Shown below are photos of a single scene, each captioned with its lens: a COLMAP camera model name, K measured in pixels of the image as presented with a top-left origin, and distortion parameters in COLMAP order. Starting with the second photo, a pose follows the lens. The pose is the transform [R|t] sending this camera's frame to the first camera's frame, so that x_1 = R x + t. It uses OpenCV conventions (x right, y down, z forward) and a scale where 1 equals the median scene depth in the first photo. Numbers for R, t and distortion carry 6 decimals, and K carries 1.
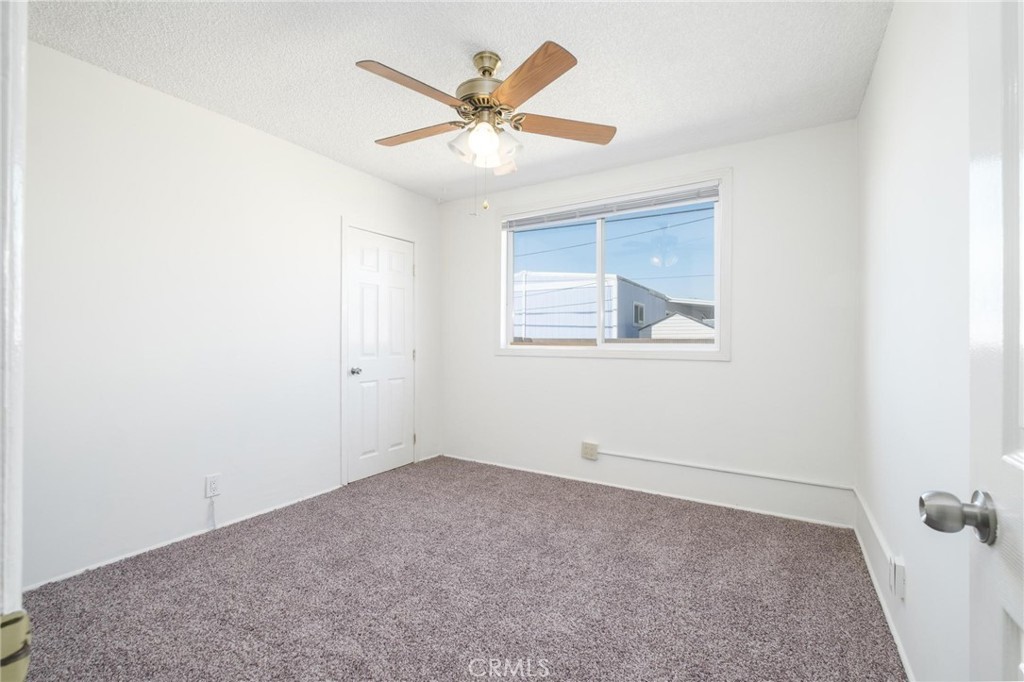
lens RADIAL K [[450.9, 0, 508.4], [0, 450.9, 332.7], [0, 0, 1]] dist [-0.000056, -0.000745]
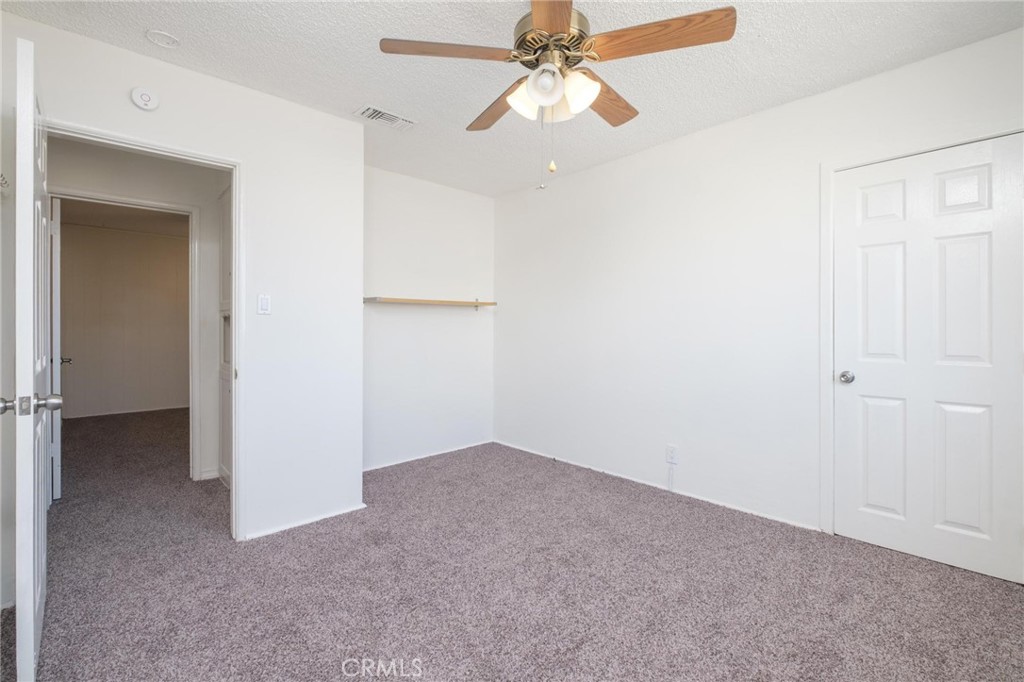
lens RADIAL K [[450.9, 0, 508.4], [0, 450.9, 332.7], [0, 0, 1]] dist [-0.000056, -0.000745]
pose [[-0.263157, -0.001771, -0.964751, 0.470737], [0.012134, 0.999913, -0.005146, 0.014246], [0.964677, -0.013061, -0.263113, 0.698511]]
